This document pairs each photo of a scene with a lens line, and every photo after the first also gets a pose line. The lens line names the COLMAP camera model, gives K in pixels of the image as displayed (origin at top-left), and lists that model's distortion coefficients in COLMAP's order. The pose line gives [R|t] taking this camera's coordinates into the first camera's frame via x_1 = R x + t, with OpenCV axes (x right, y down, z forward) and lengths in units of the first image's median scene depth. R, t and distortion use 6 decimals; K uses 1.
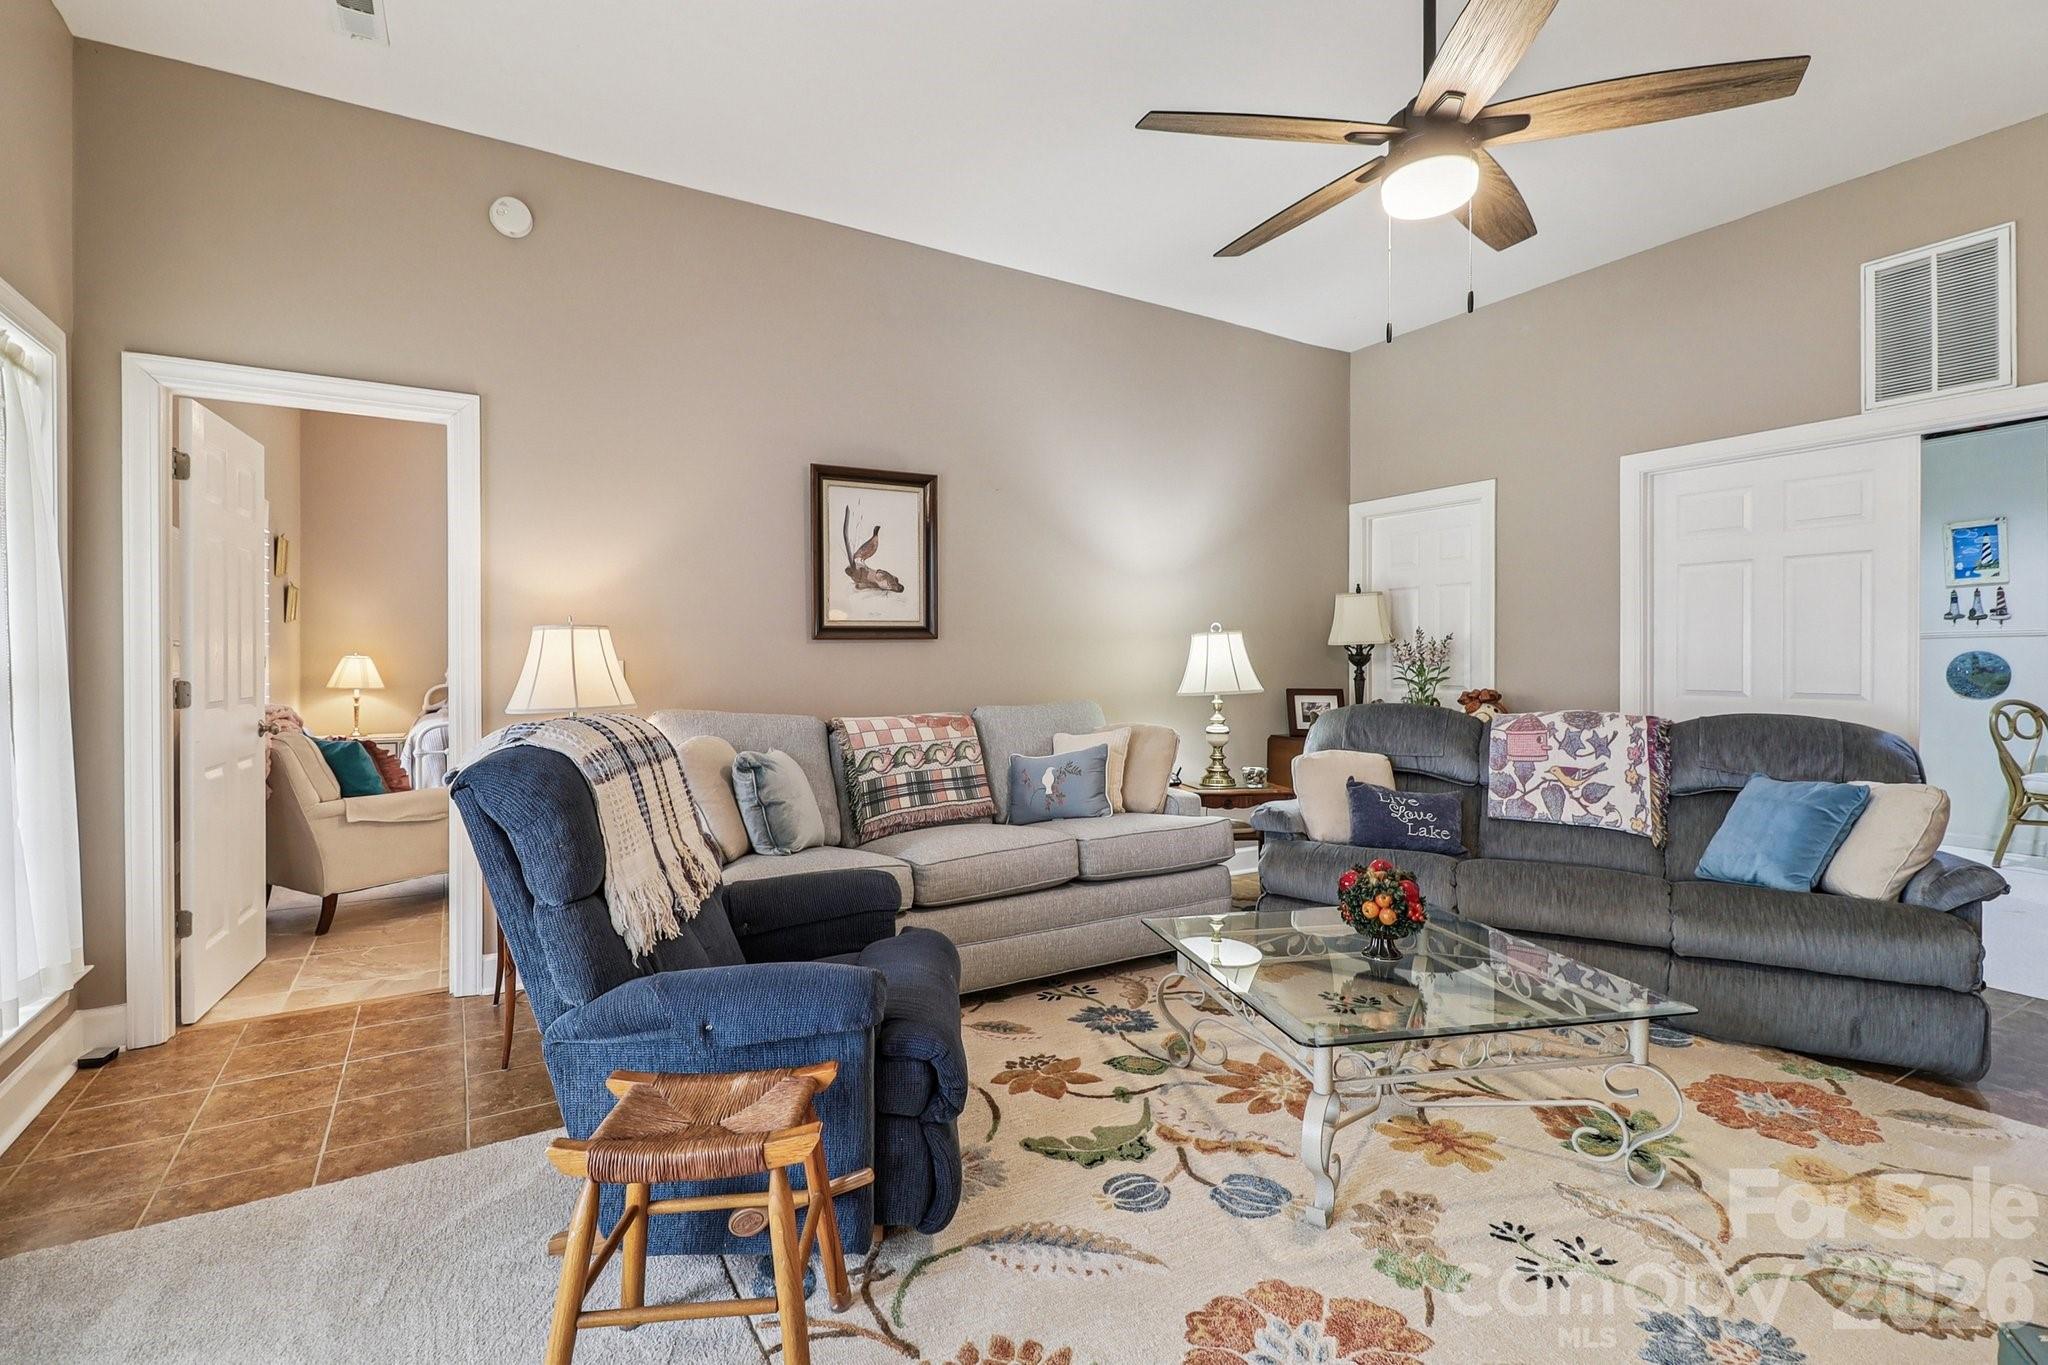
lens RADIAL K [[936.5, 0, 1022.8], [0, 936.5, 662.2], [0, 0, 1]] dist [0.011296, -0.007044]
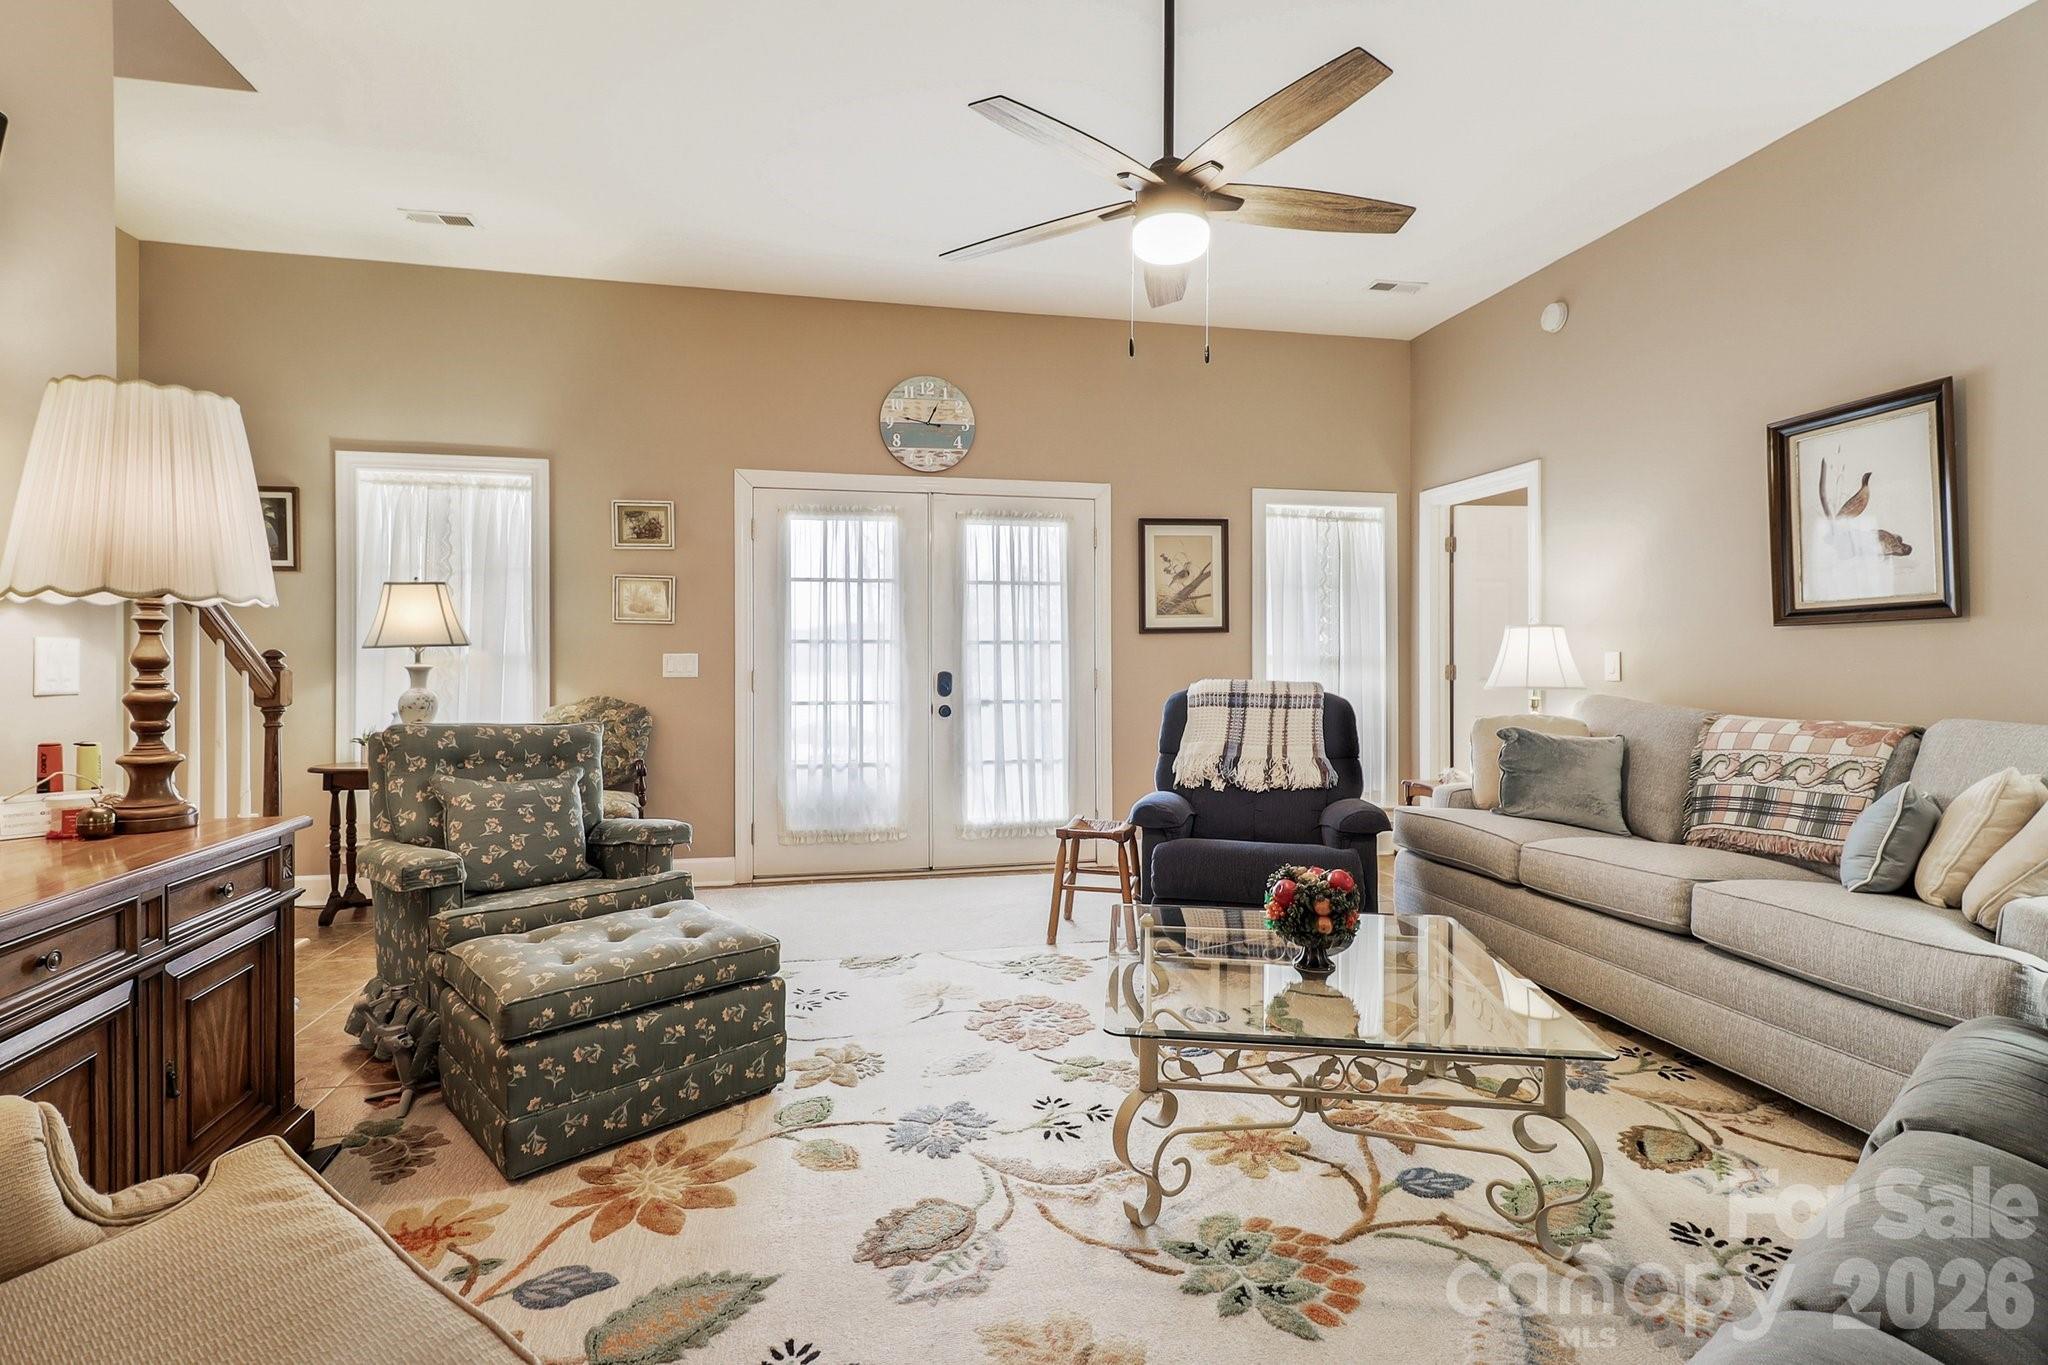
lens RADIAL K [[936.5, 0, 1023.2], [0, 936.5, 661.3], [0, 0, 1]] dist [0.011296, -0.007044]
pose [[-0.326248, 0.003962, -0.945276, 1.000490], [-0.003250, 0.999981, 0.005313, 0.006974], [0.945279, 0.004805, -0.326229, 0.764207]]
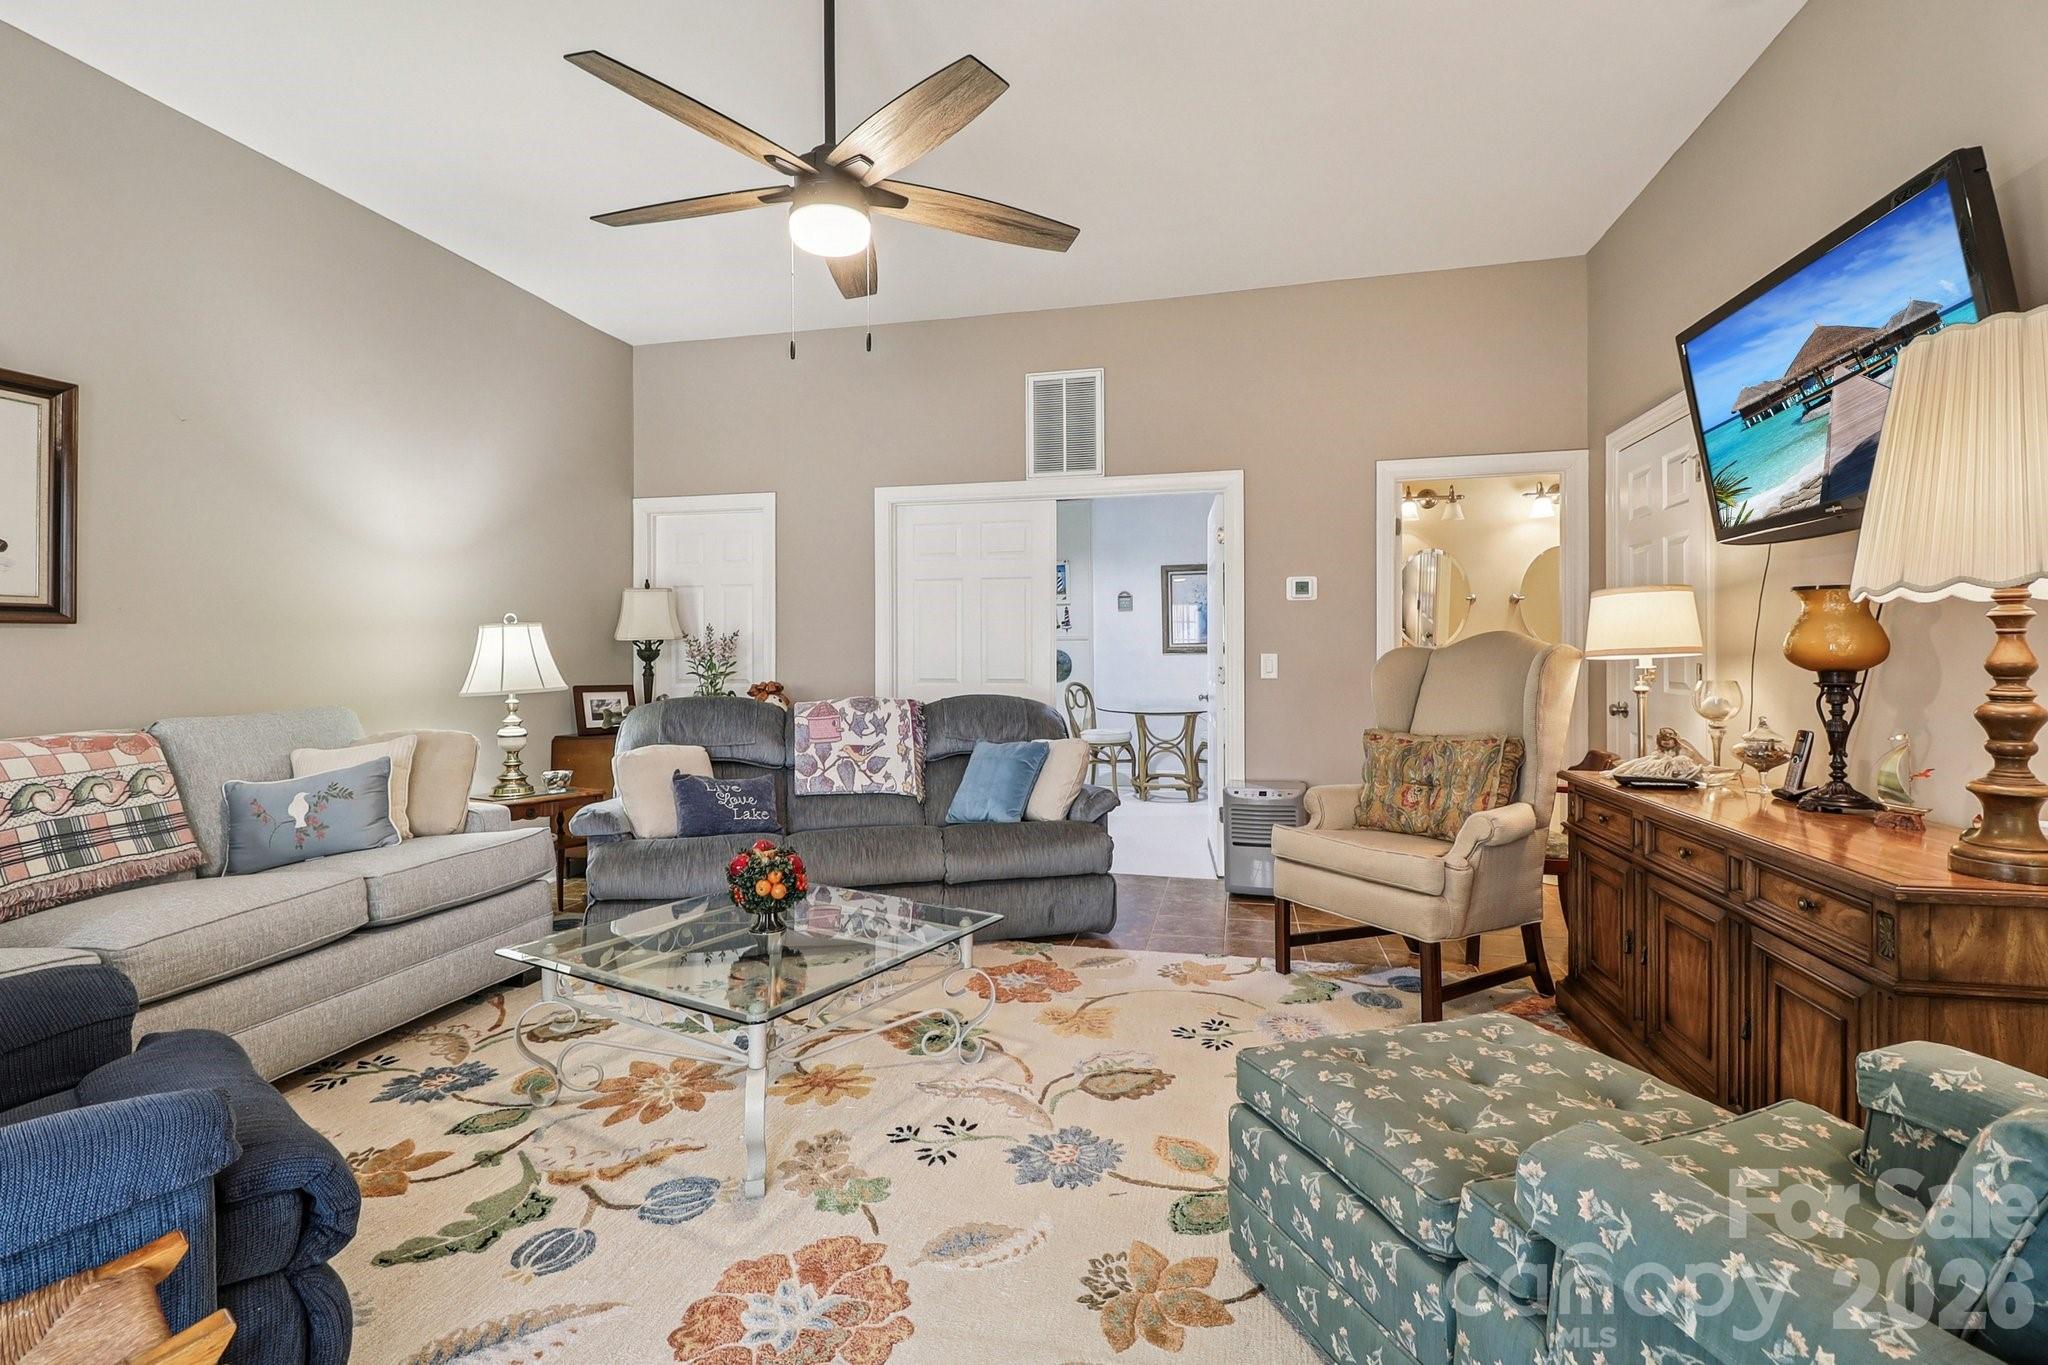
lens RADIAL K [[936.5, 0, 1008.7], [0, 936.5, 651.3], [0, 0, 1]] dist [0.011296, -0.007044]
pose [[0.698895, 0.003679, 0.715215, -0.138368], [0.004106, 0.999950, -0.009156, 0.005771], [-0.715212, 0.009336, 0.698845, 0.043289]]
